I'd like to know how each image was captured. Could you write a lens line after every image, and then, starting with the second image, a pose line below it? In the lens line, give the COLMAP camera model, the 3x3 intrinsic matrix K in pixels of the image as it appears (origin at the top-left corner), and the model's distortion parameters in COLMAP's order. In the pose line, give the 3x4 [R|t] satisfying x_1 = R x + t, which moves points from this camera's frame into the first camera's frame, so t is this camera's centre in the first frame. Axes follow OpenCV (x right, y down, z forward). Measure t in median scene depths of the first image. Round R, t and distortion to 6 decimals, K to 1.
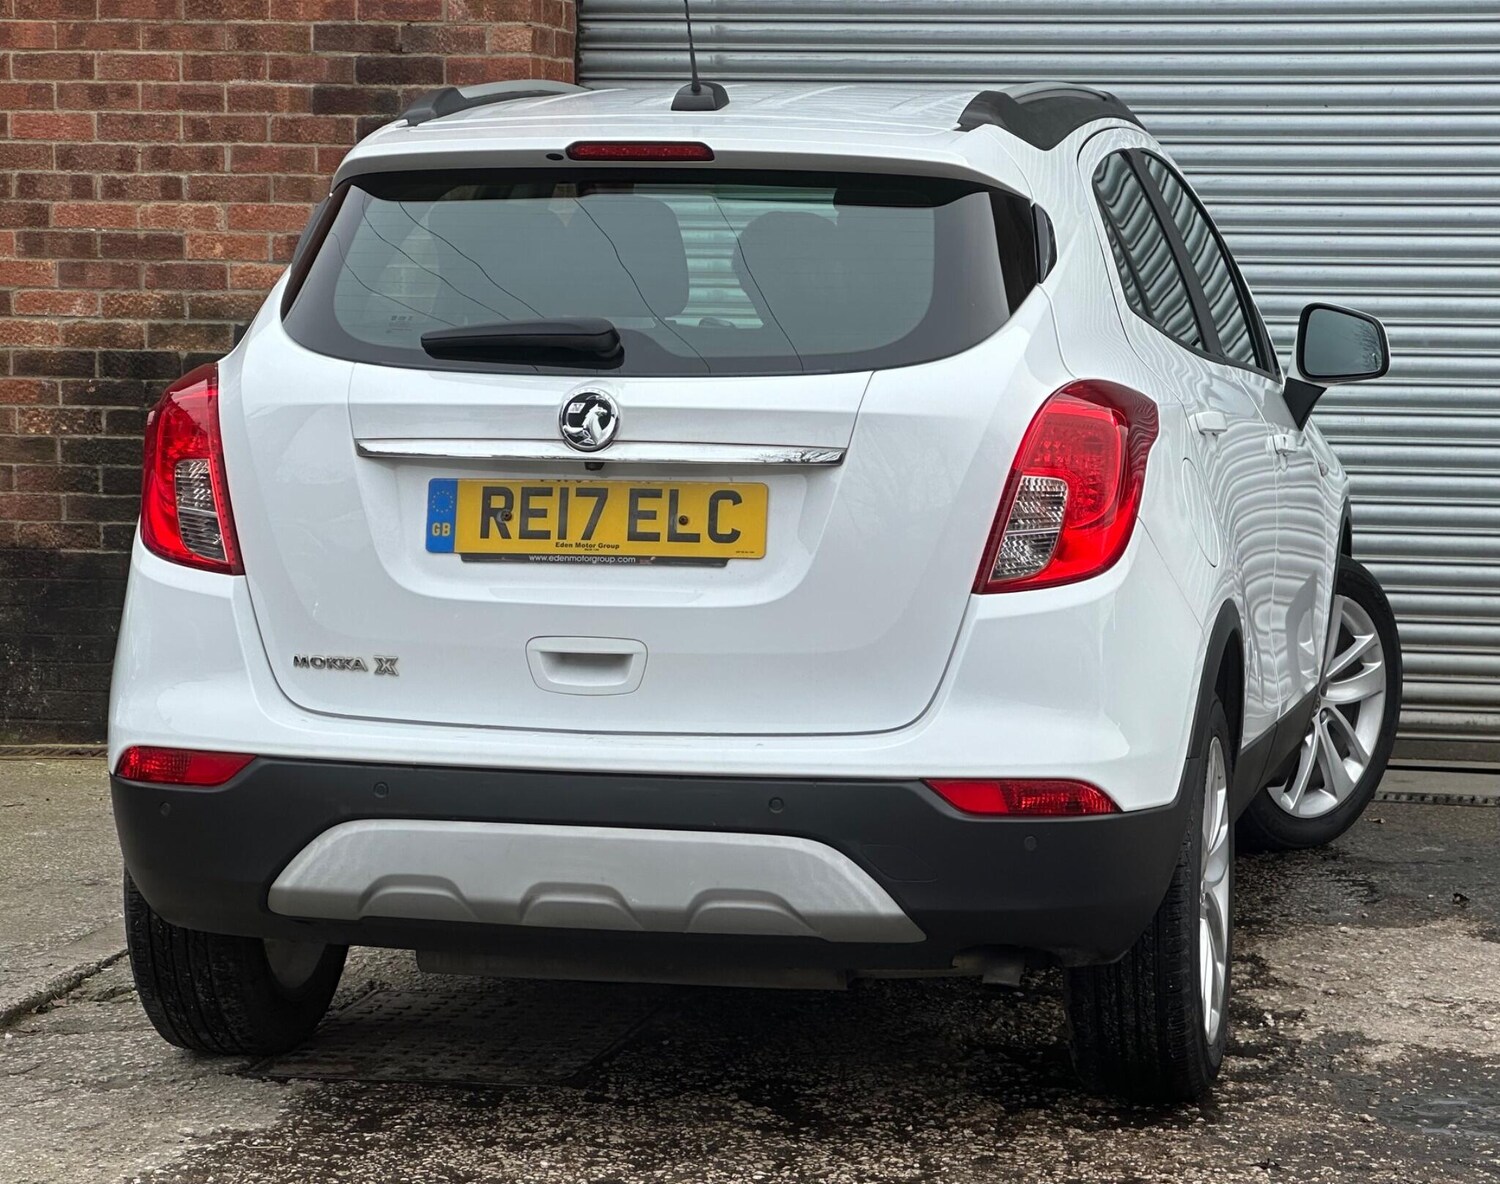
lens RADIAL K [[4055.2, 0, 878.2], [0, 4055.2, 646.6], [0, 0, 1]] dist [-0.138186, 2.807219]
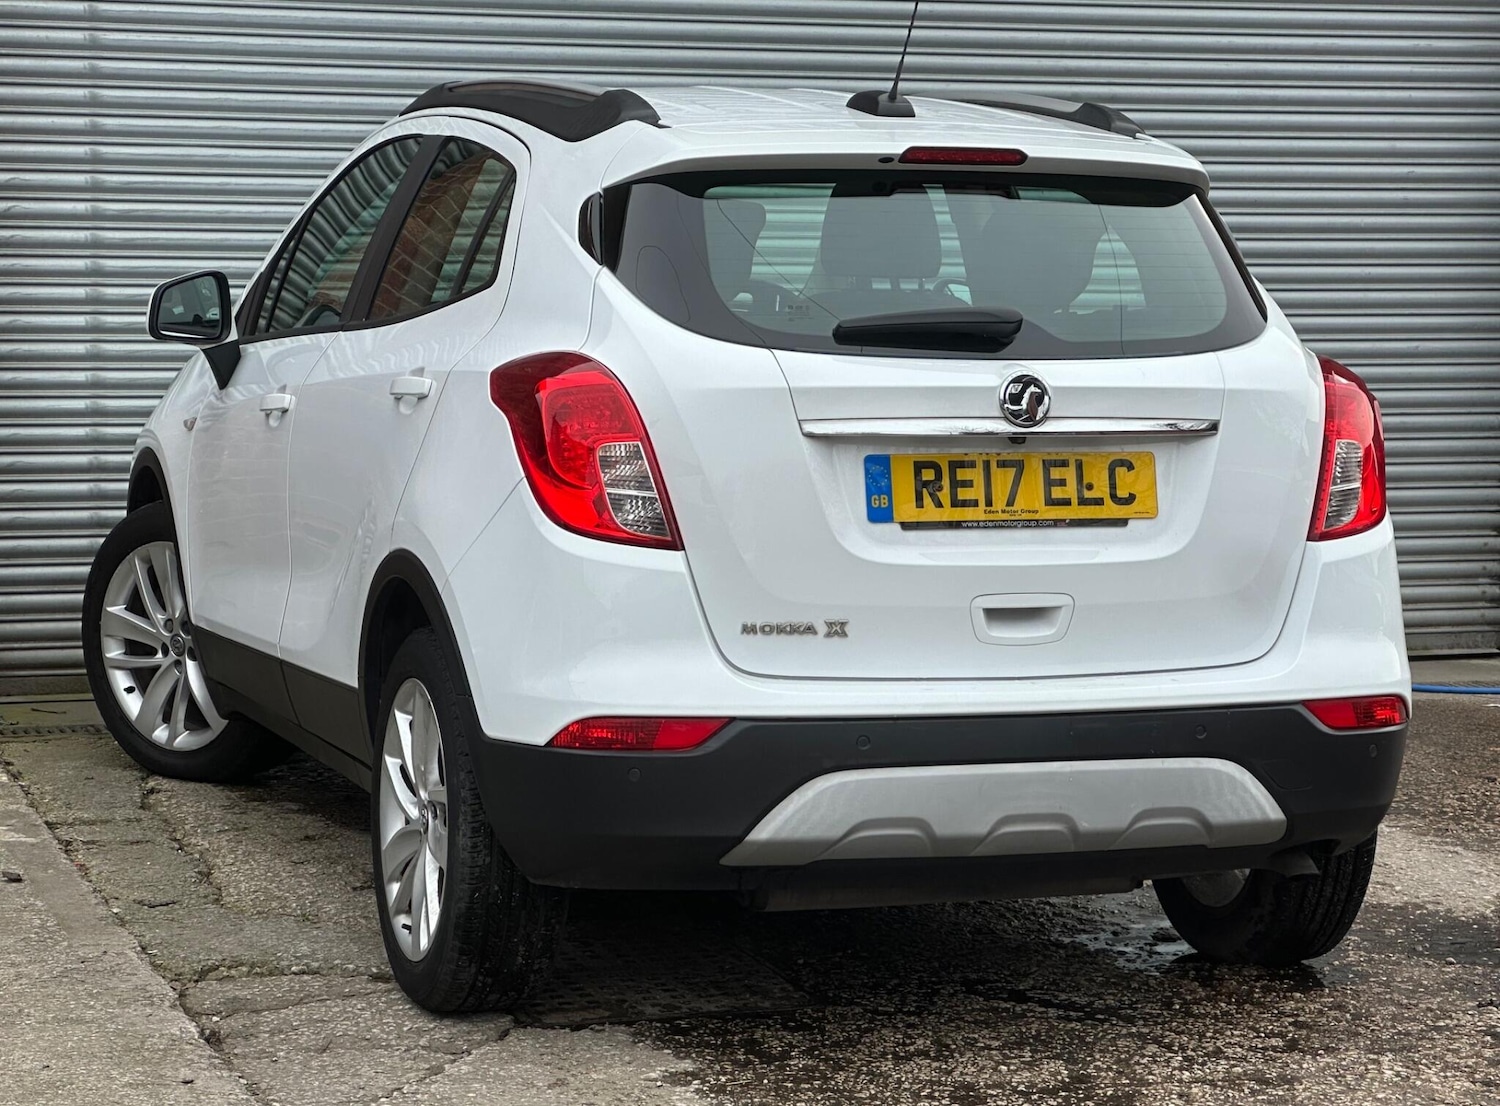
lens RADIAL K [[3880.7, 0, 750.0], [0, 3880.7, 553.0], [0, 0, 1]] dist [-0.082828, 4.078589]
pose [[0.869613, -0.041003, 0.492029, -0.606234], [0.043432, 0.999035, 0.006493, -0.021632], [-0.491820, 0.015724, 0.870555, 0.096886]]
